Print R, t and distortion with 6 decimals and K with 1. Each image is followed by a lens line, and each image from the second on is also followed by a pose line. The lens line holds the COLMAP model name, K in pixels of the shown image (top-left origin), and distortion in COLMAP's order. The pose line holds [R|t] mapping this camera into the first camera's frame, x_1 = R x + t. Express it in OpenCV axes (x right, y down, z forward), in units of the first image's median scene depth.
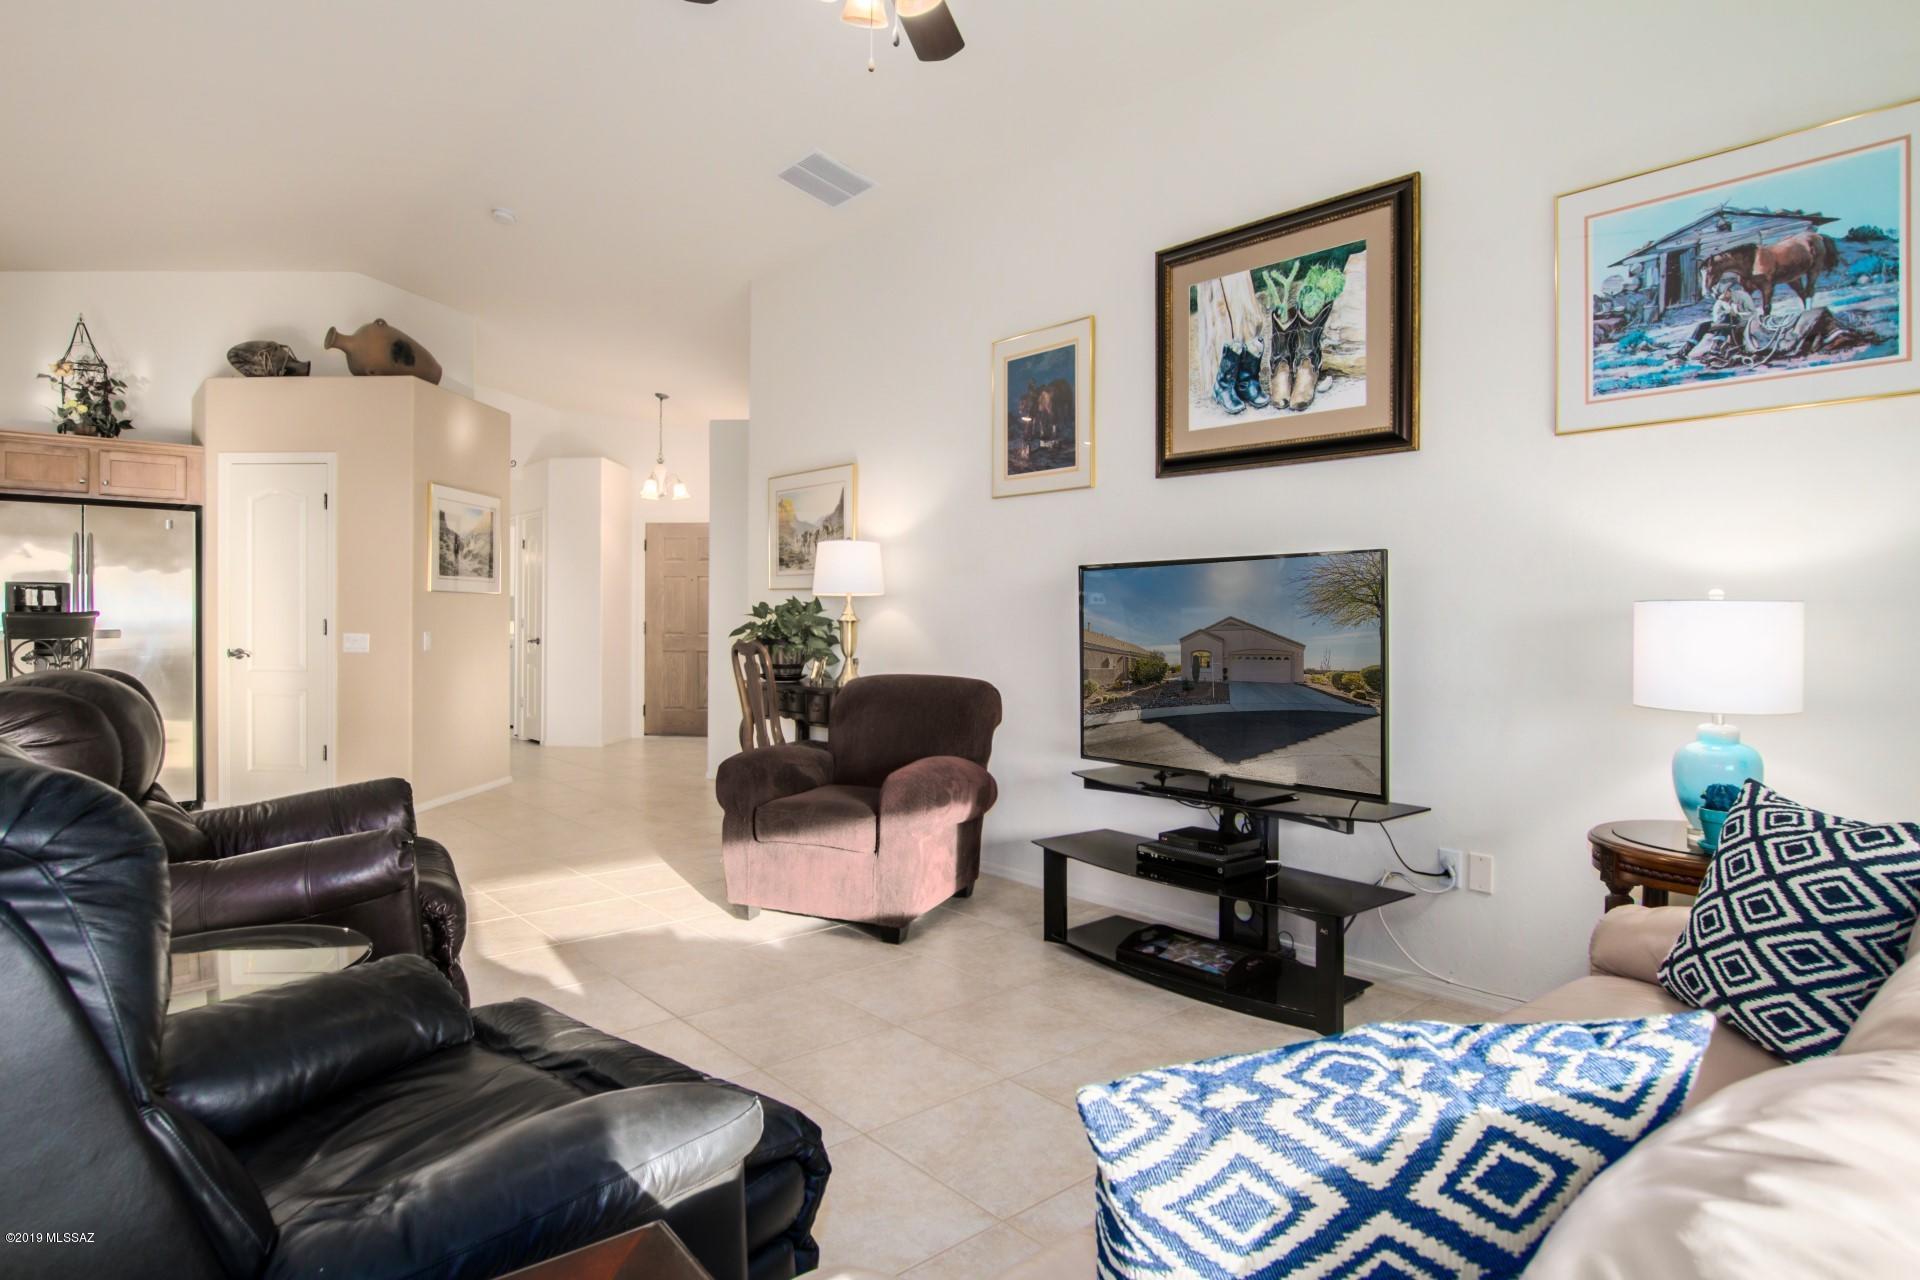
lens RADIAL K [[1046.2, 0, 967.2], [0, 1046.2, 622.2], [0, 0, 1]] dist [-0.019250, 0.003199]
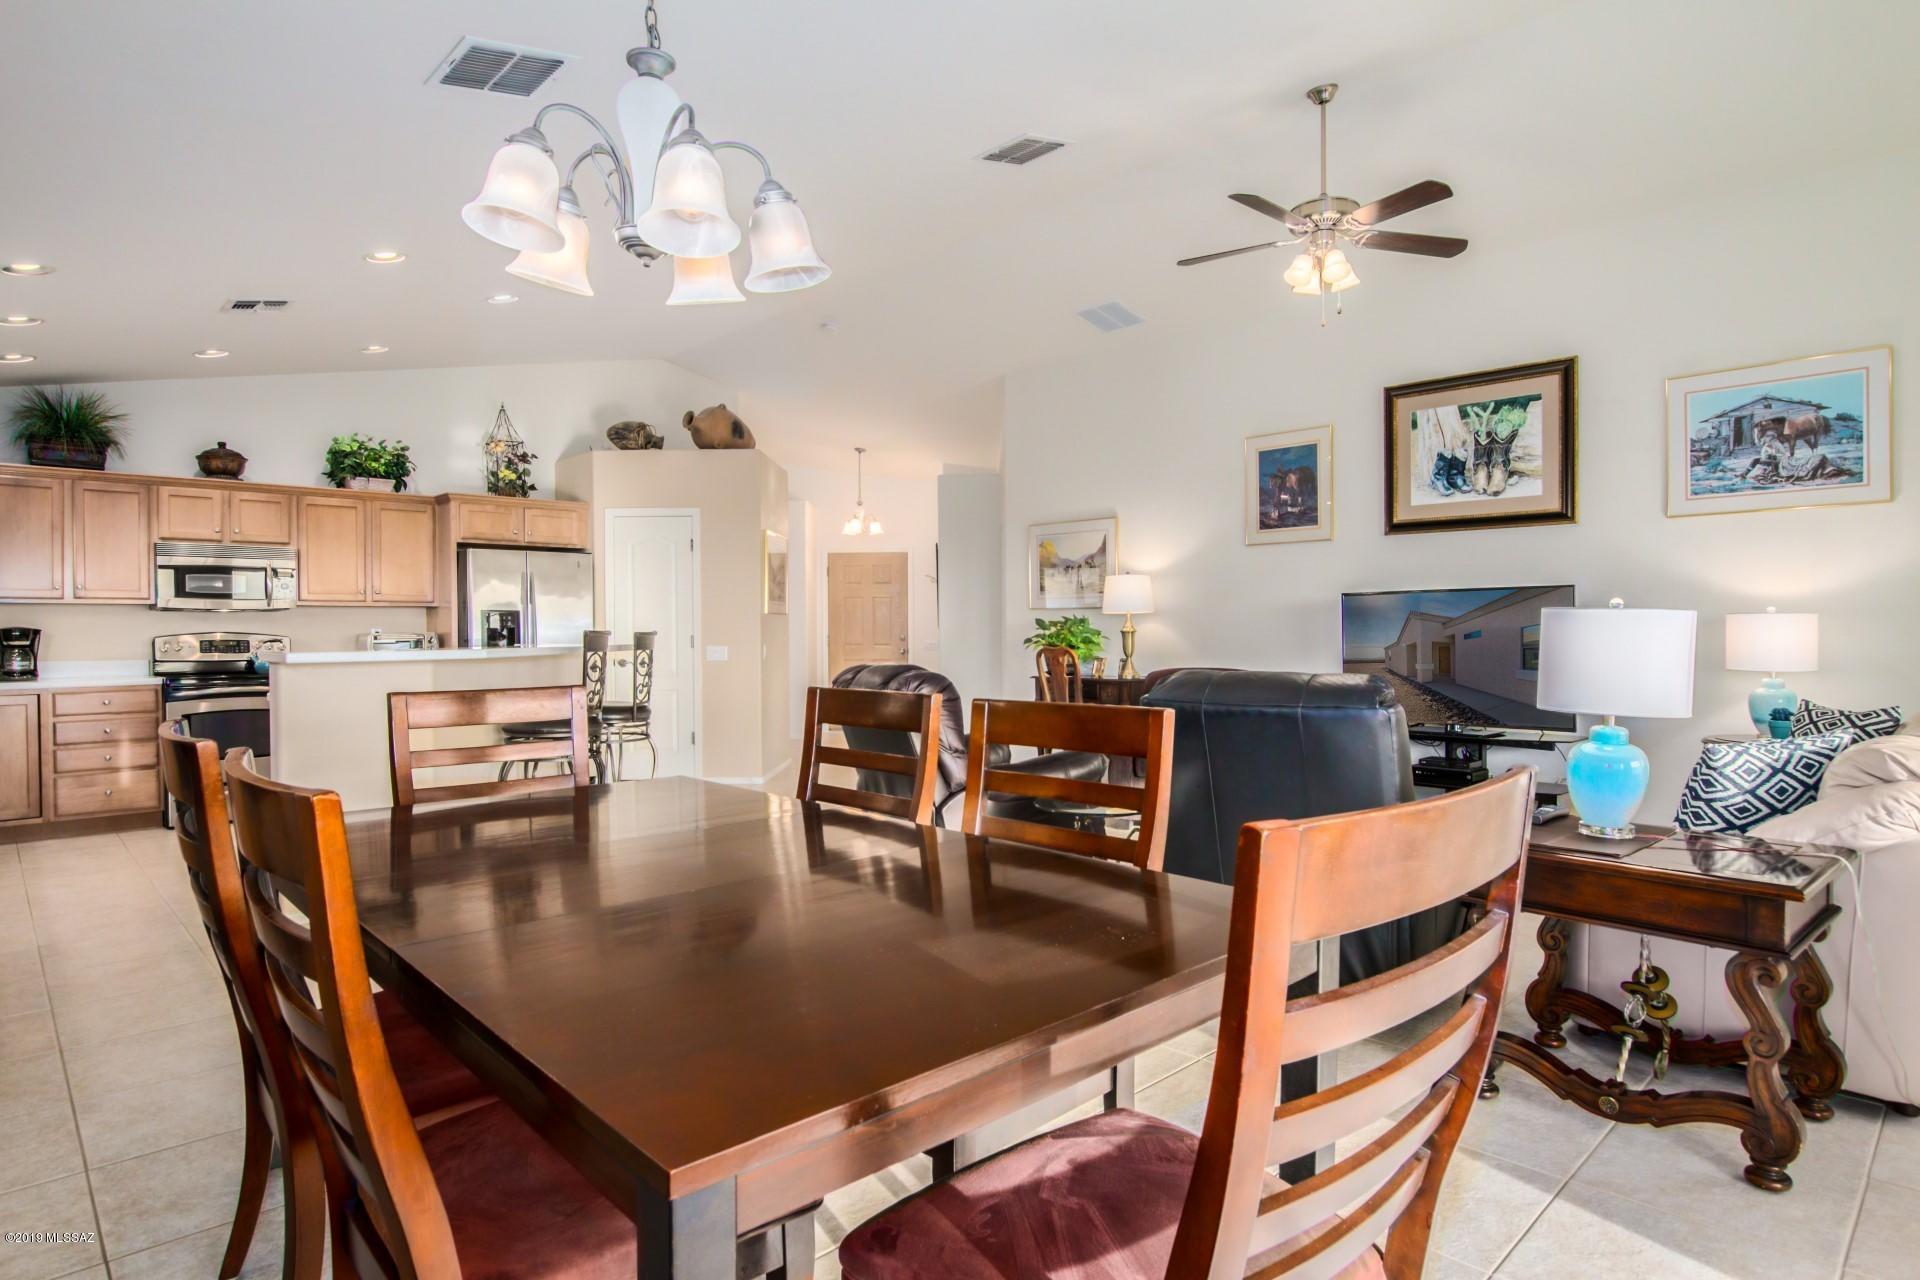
lens RADIAL K [[1046.2, 0, 958.5], [0, 1046.2, 640.9], [0, 0, 1]] dist [-0.019250, 0.003199]
pose [[0.998757, -0.013739, 0.047917, -0.575245], [0.013386, 0.999881, 0.007677, -0.002987], [-0.048016, -0.007026, 0.998822, -0.551943]]
